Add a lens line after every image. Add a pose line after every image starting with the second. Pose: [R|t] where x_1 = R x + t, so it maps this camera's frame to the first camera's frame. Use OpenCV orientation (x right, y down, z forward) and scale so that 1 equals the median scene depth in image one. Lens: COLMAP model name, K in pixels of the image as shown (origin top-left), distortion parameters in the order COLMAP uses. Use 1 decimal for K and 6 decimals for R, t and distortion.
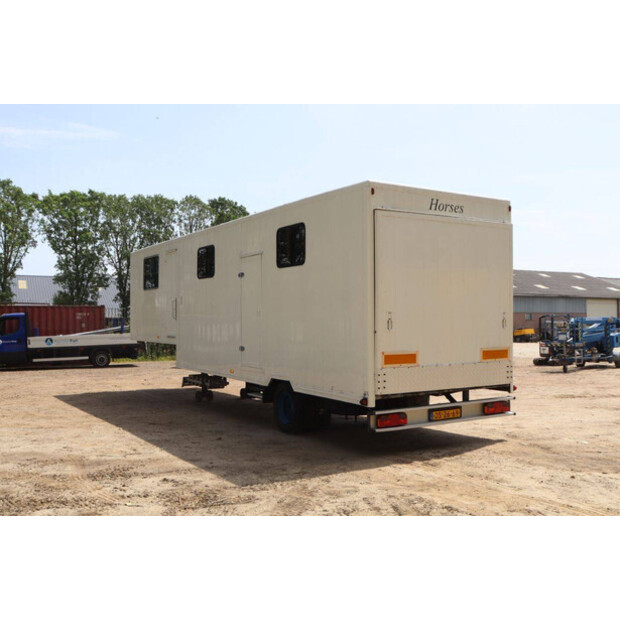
lens RADIAL K [[643.3, 0, 311.0], [0, 643.3, 317.6], [0, 0, 1]] dist [-0.021748, -0.014372]
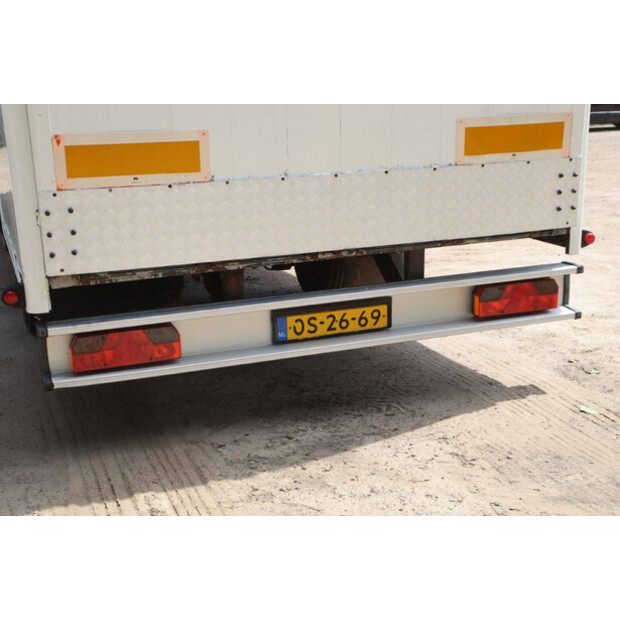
lens RADIAL K [[900.1, 0, 310.0], [0, 900.1, 310.0], [0, 0, 1]] dist [0.085161, 0.031102]
pose [[0.982783, 0.032876, -0.181817, 0.281244], [0.015299, 0.966183, 0.257402, 0.022730], [0.184131, -0.255752, 0.949045, 0.548807]]
